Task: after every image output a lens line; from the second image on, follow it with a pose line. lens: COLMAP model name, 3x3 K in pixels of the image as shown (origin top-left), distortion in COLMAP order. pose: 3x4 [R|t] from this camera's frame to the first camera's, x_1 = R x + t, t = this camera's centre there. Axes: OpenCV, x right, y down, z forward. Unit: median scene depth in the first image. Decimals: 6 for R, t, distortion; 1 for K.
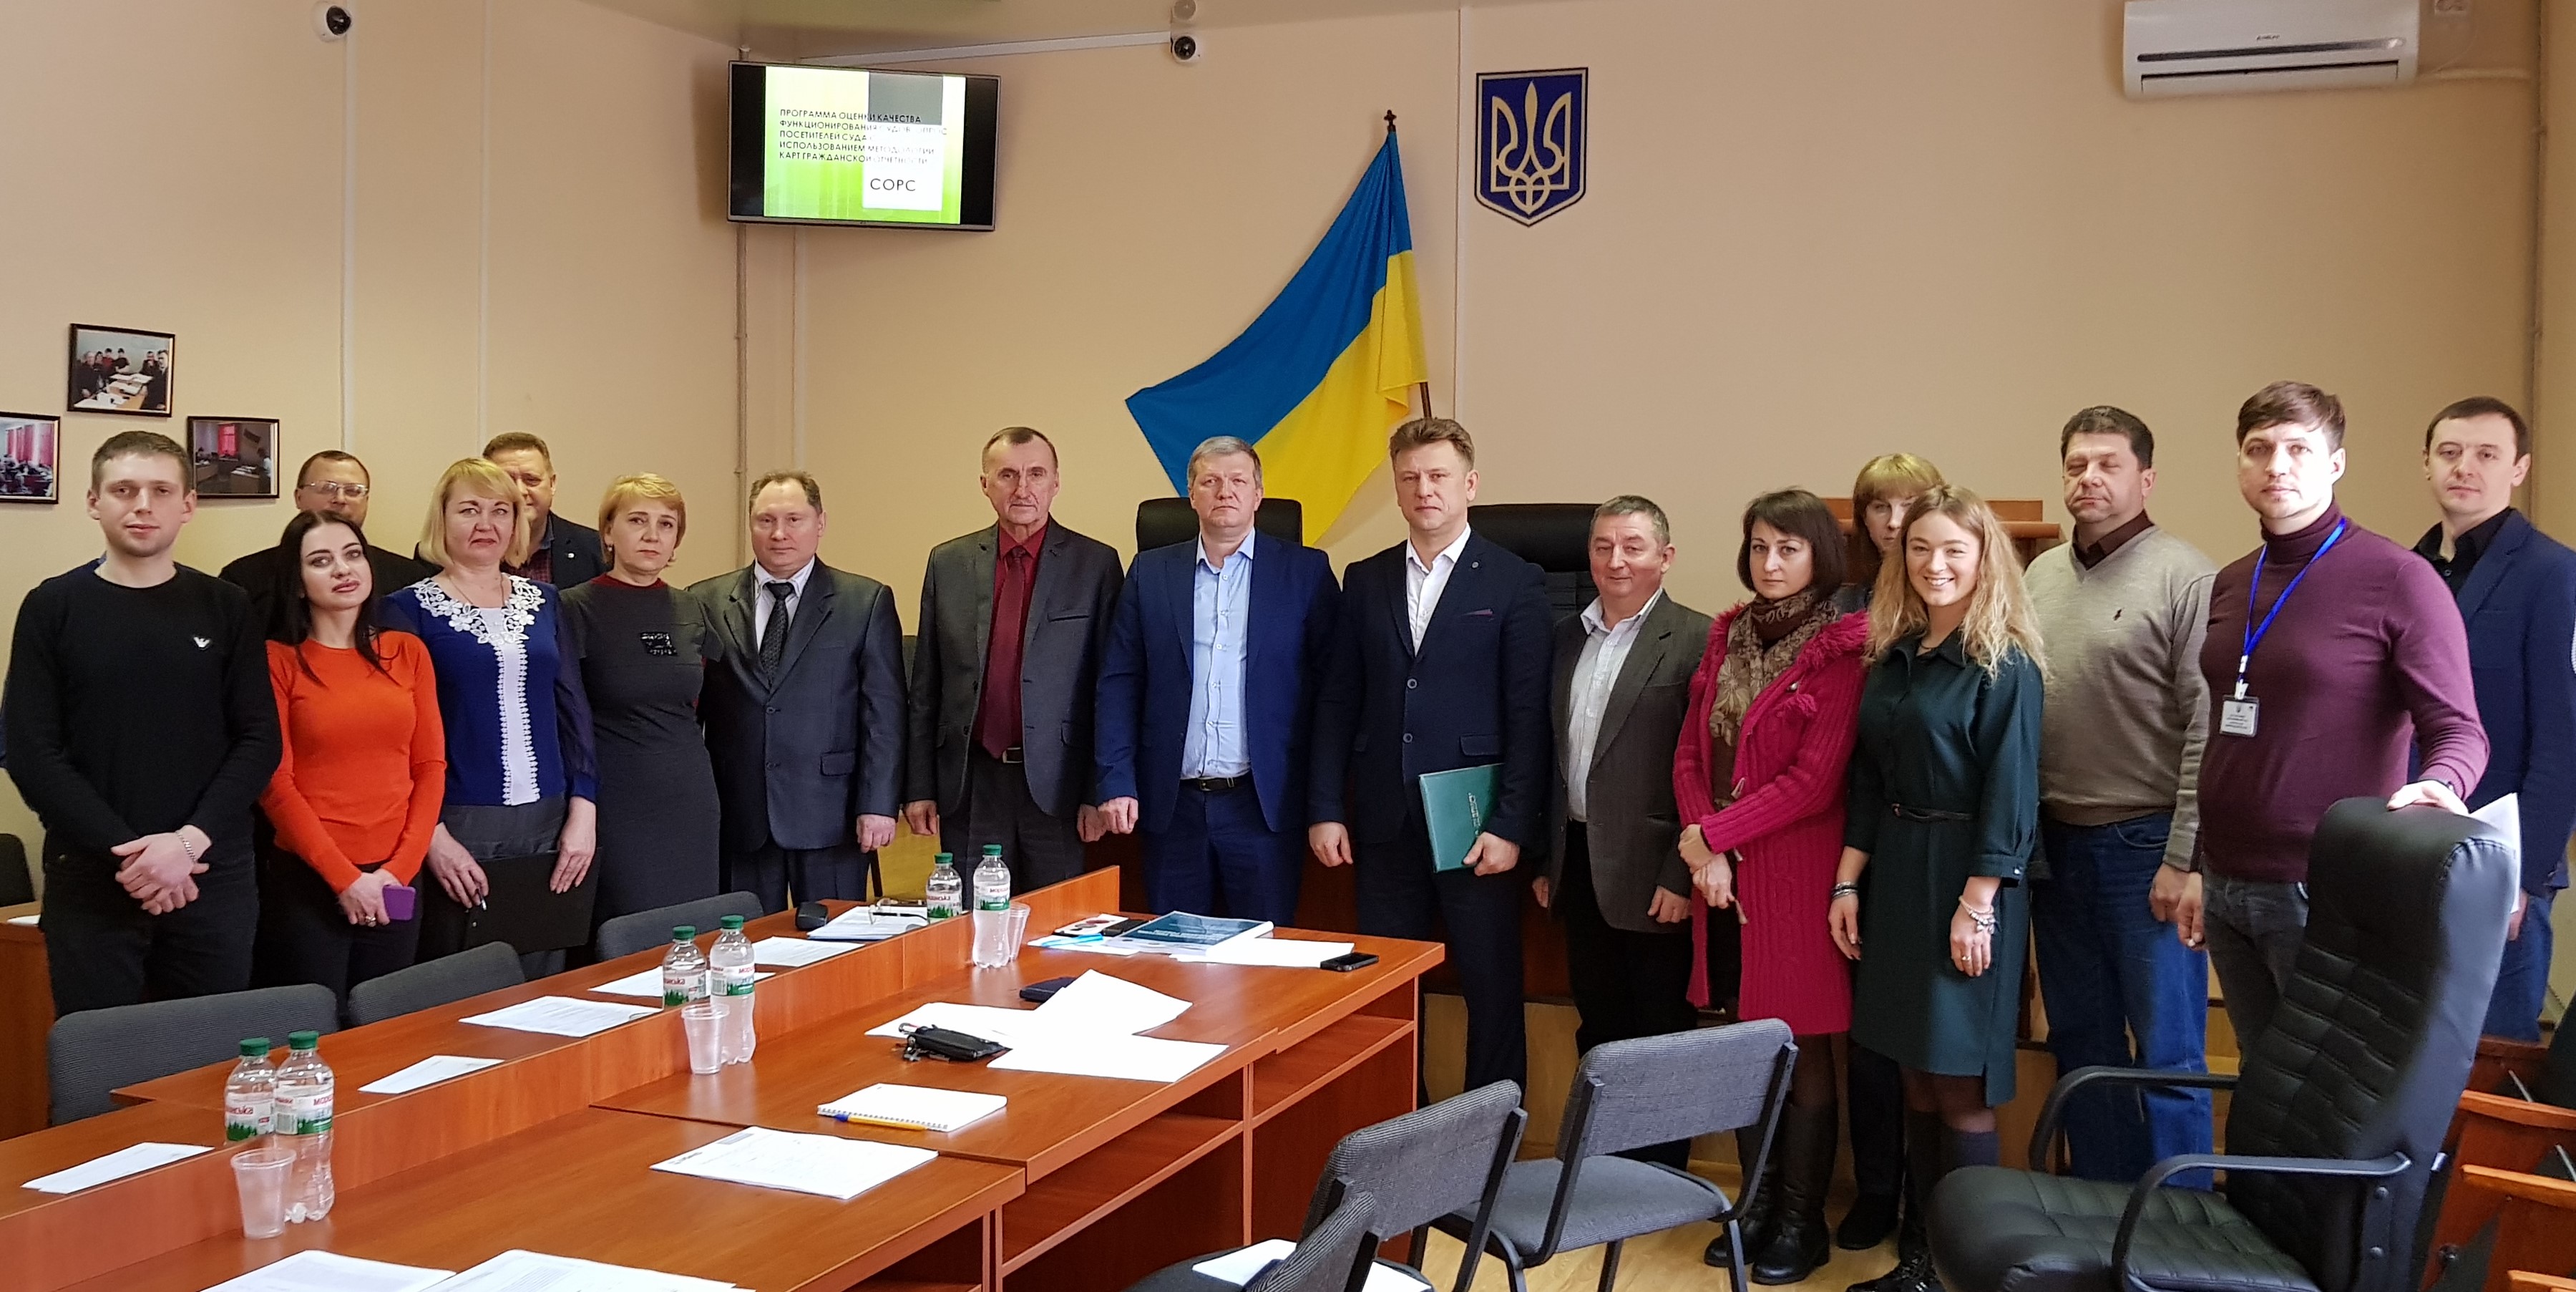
lens RADIAL K [[2334.2, 0, 1256.2], [0, 2334.2, 531.5], [0, 0, 1]] dist [0.000015, 0.003946]
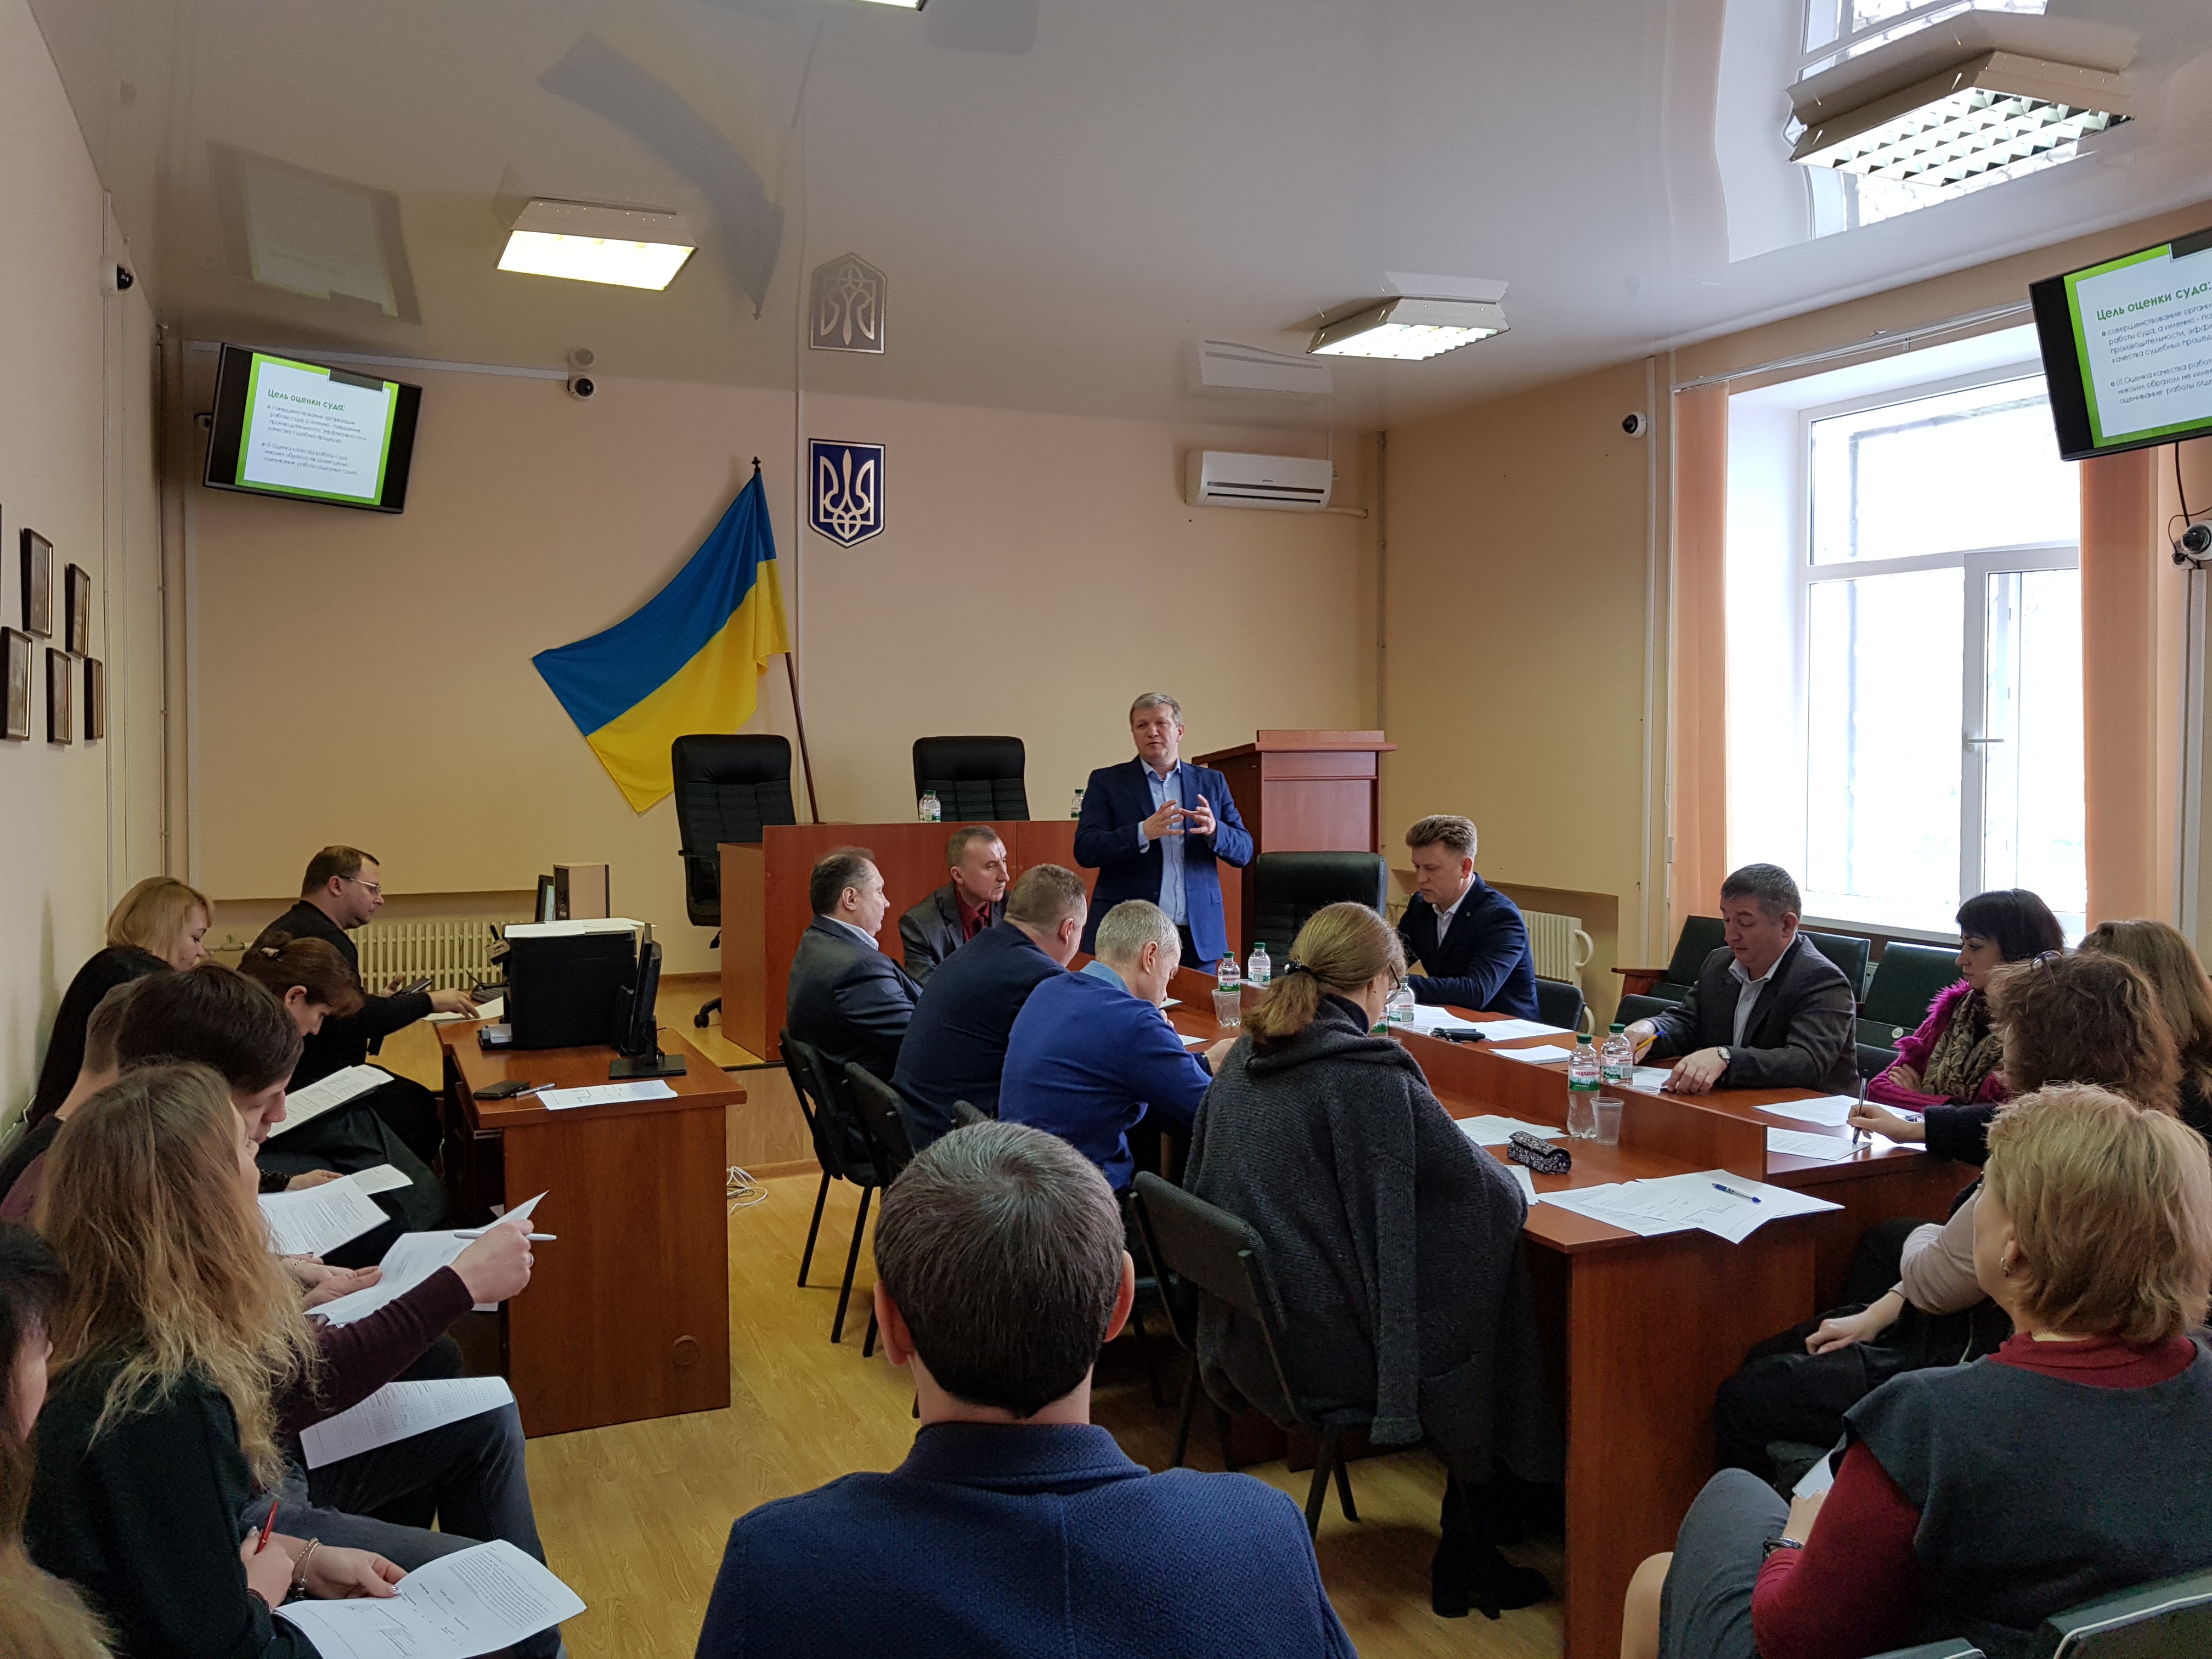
lens RADIAL K [[1783.3, 0, 1024.4], [0, 1783.3, 823.4], [0, 0, 1]] dist [-0.002344, -0.015764]
pose [[0.698714, -0.037842, 0.714399, -0.613630], [0.016228, 0.999181, 0.037055, 0.001966], [-0.715217, -0.014298, 0.698757, 0.138597]]
